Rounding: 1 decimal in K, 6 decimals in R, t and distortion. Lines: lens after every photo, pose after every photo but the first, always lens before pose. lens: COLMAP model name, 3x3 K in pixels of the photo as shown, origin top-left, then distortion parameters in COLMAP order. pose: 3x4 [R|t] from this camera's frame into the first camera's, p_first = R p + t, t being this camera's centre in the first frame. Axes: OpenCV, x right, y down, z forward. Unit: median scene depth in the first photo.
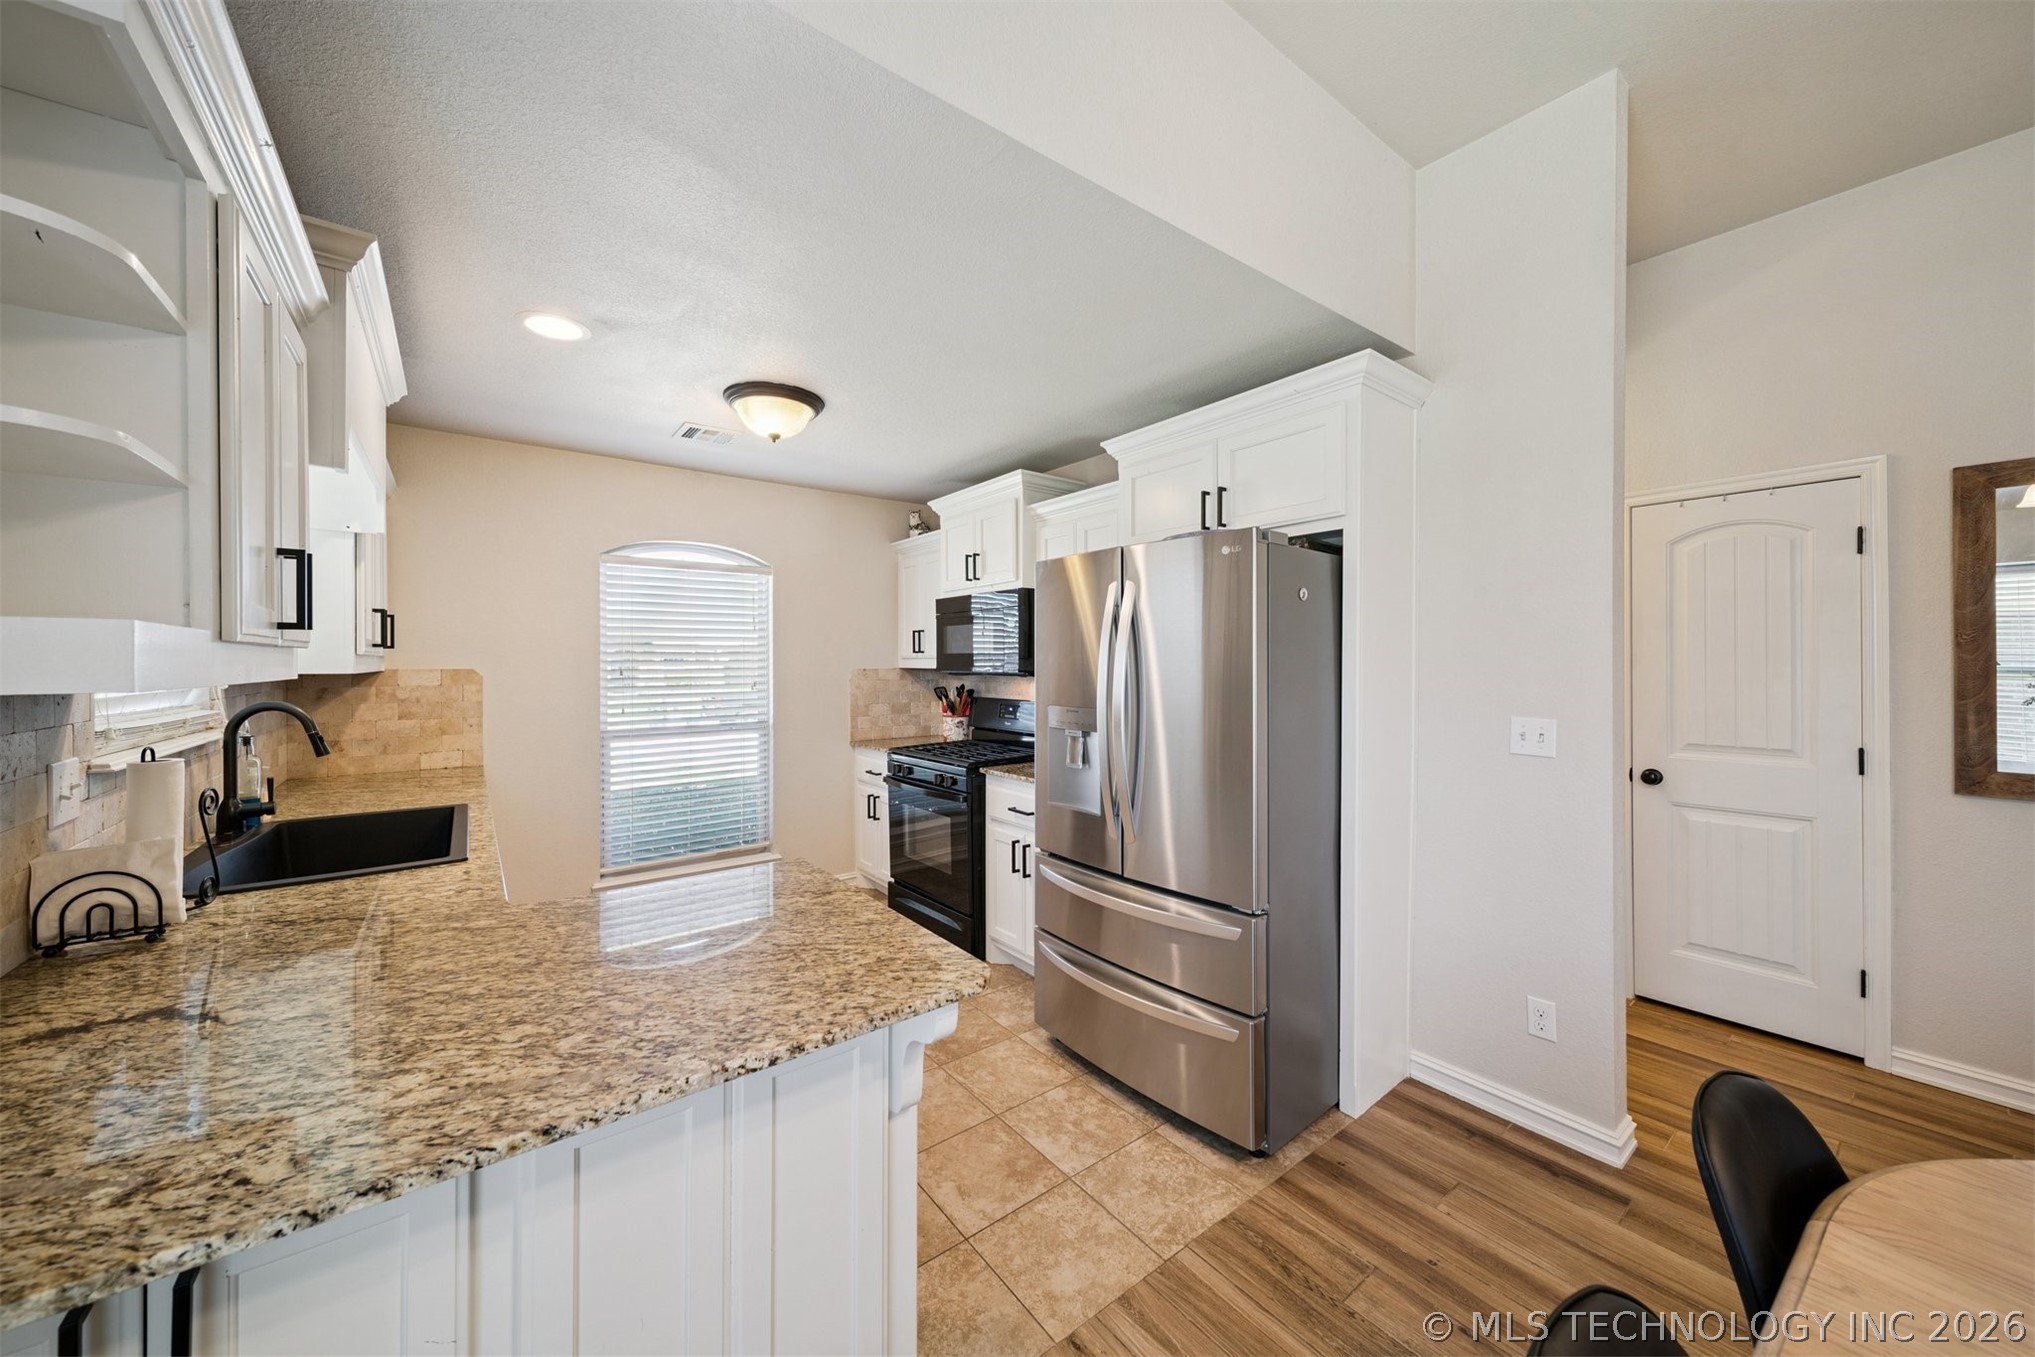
lens RADIAL K [[712.8, 0, 1004.3], [0, 712.8, 667.9], [0, 0, 1]] dist [0.016184, -0.004380]
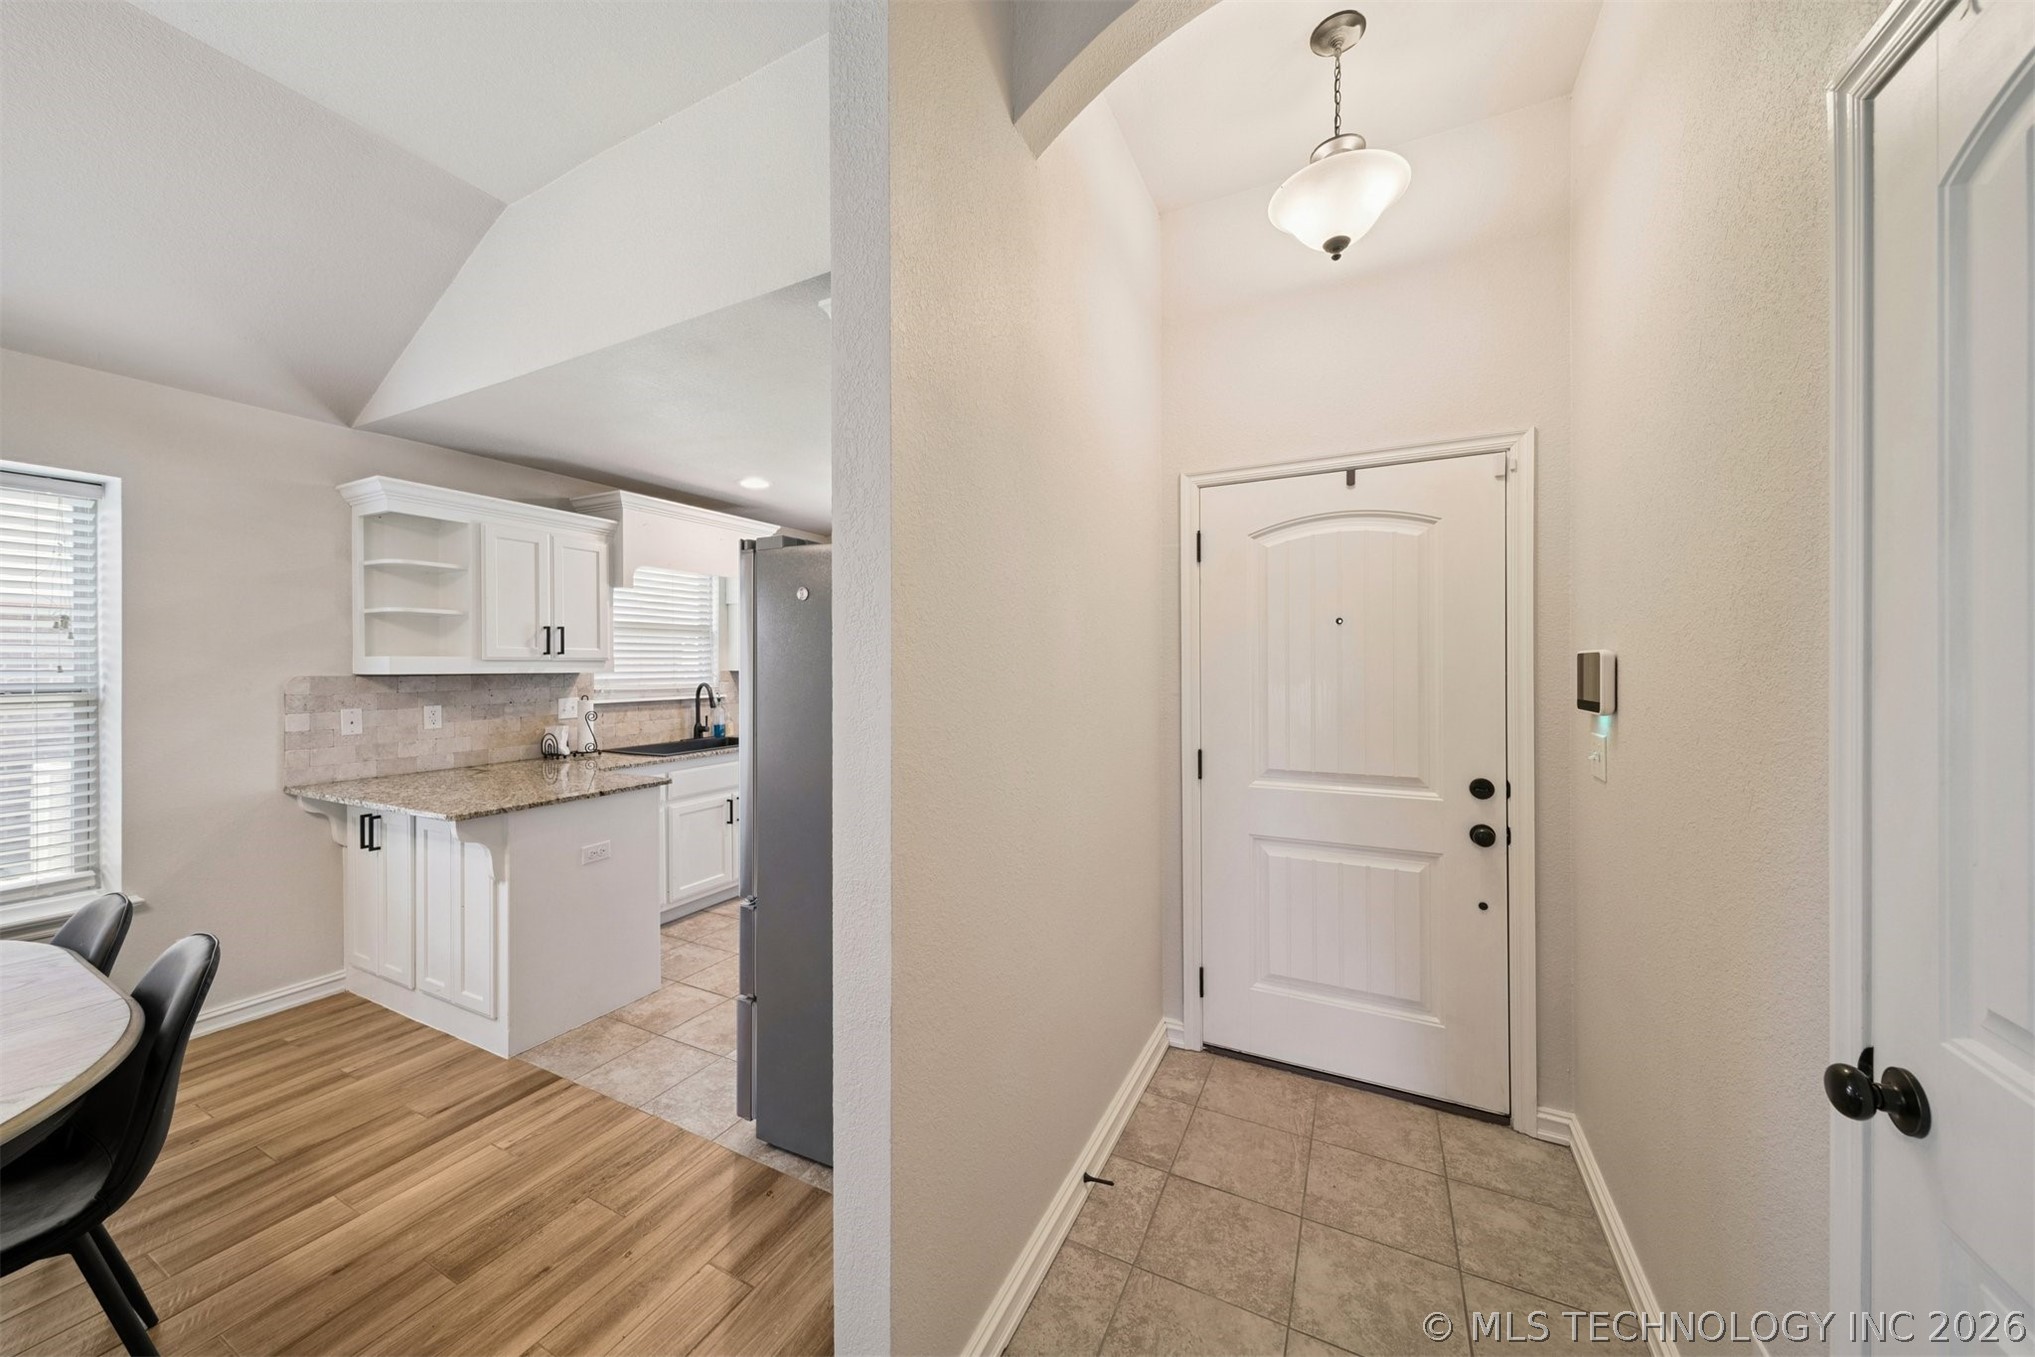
lens RADIAL K [[712.8, 0, 1004.3], [0, 712.8, 667.9], [0, 0, 1]] dist [0.016184, -0.004380]
pose [[0.433855, 0.002724, -0.900979, 0.945428], [-0.004432, 0.999990, 0.000890, -0.004603], [0.900972, 0.003607, 0.433862, 0.561489]]
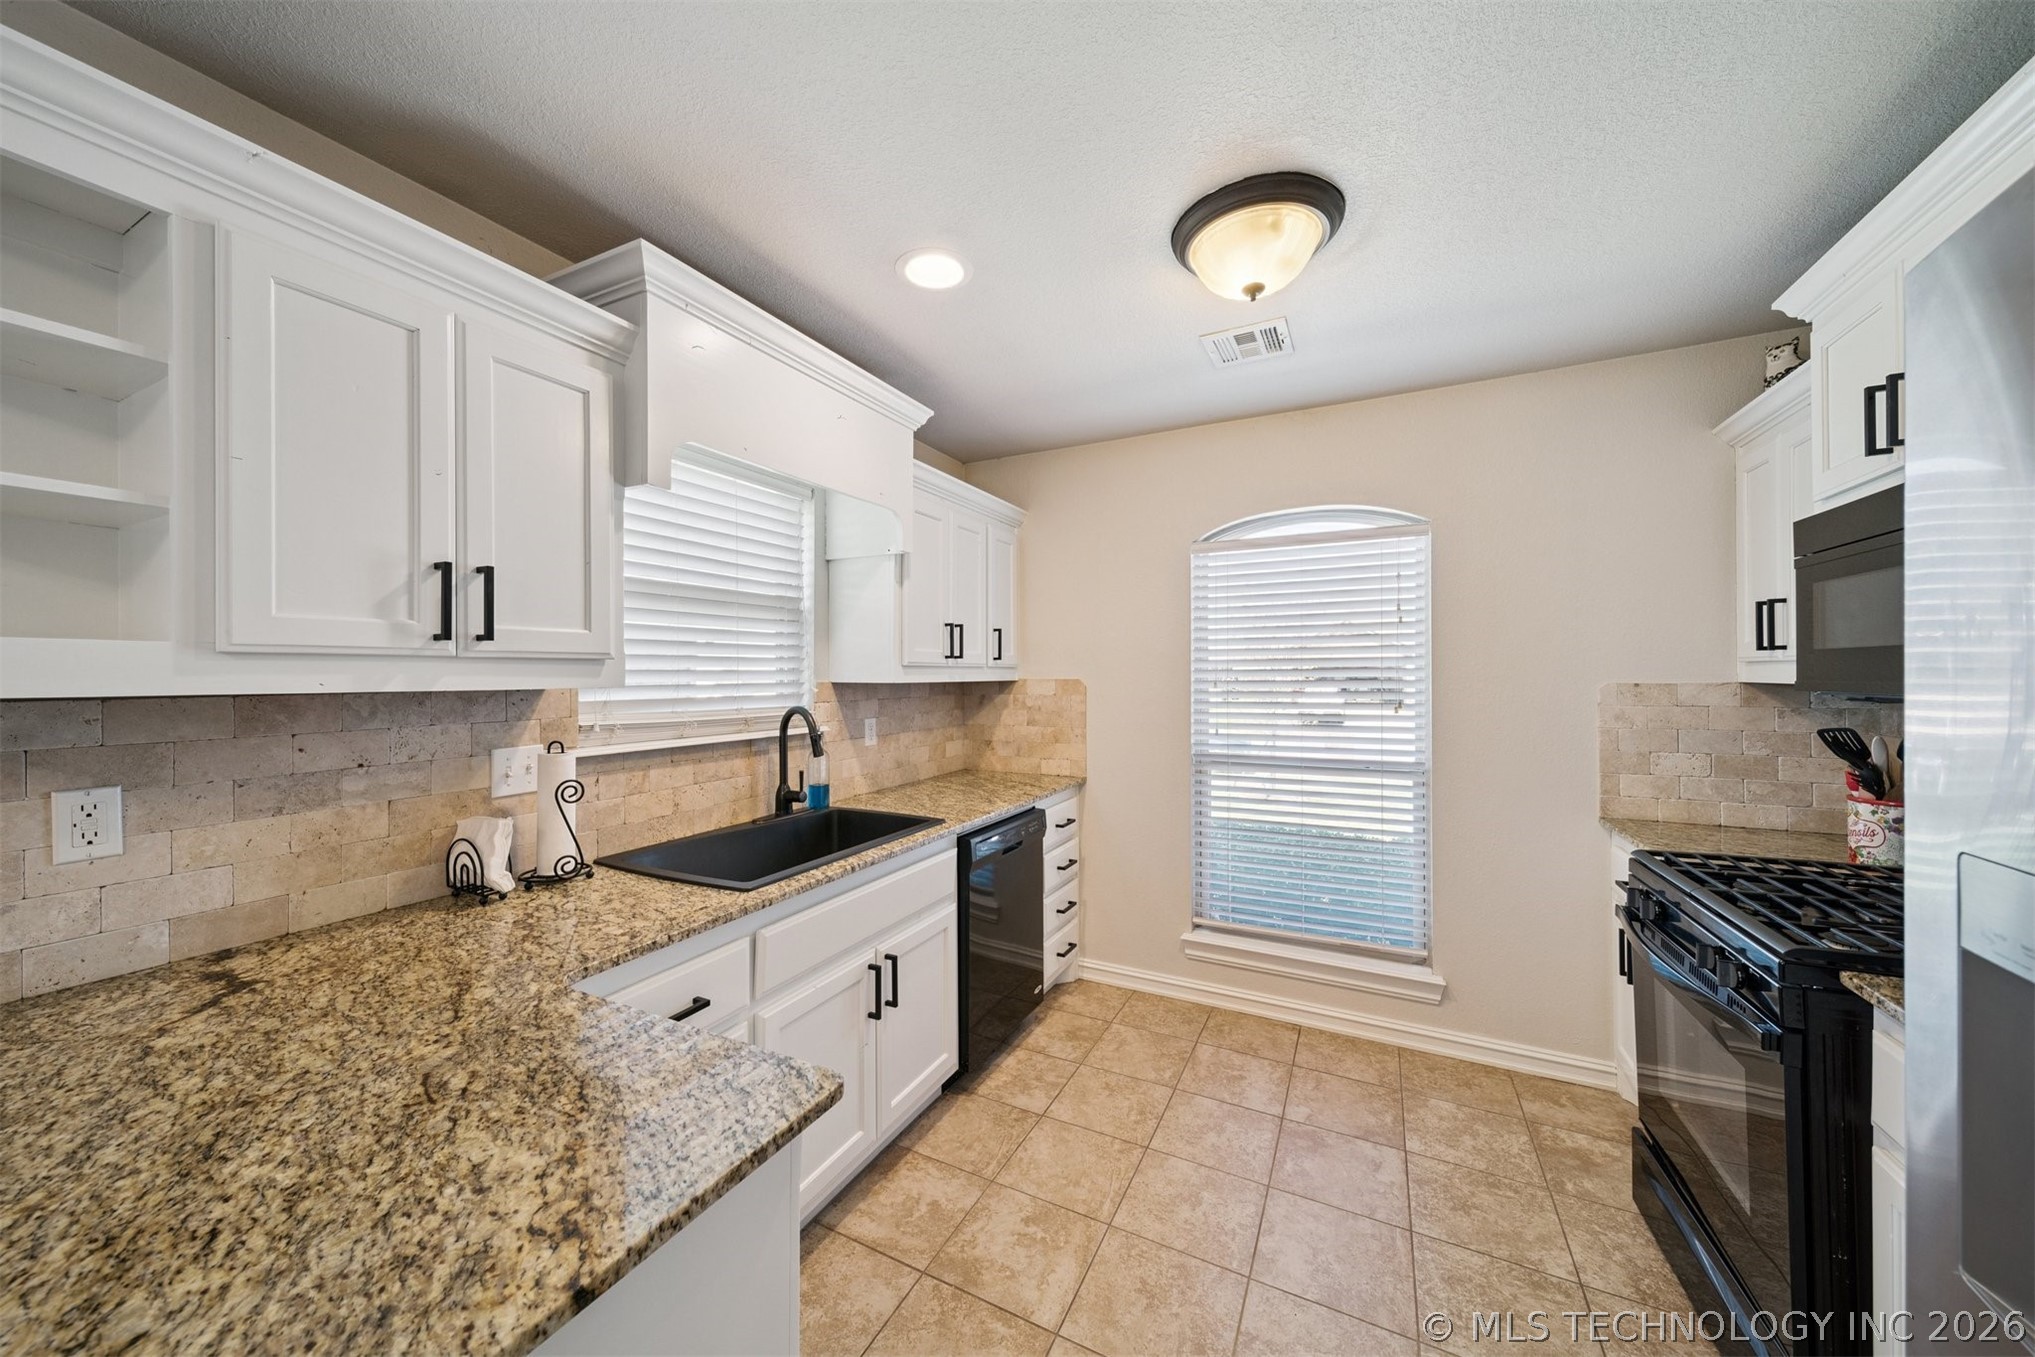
lens RADIAL K [[712.8, 0, 1004.3], [0, 712.8, 667.9], [0, 0, 1]] dist [0.016184, -0.004380]
pose [[0.433732, -0.007909, -0.901007, 0.116149], [-0.004868, 0.999926, -0.011121, -0.002819], [0.901029, 0.009209, 0.433662, 0.513228]]
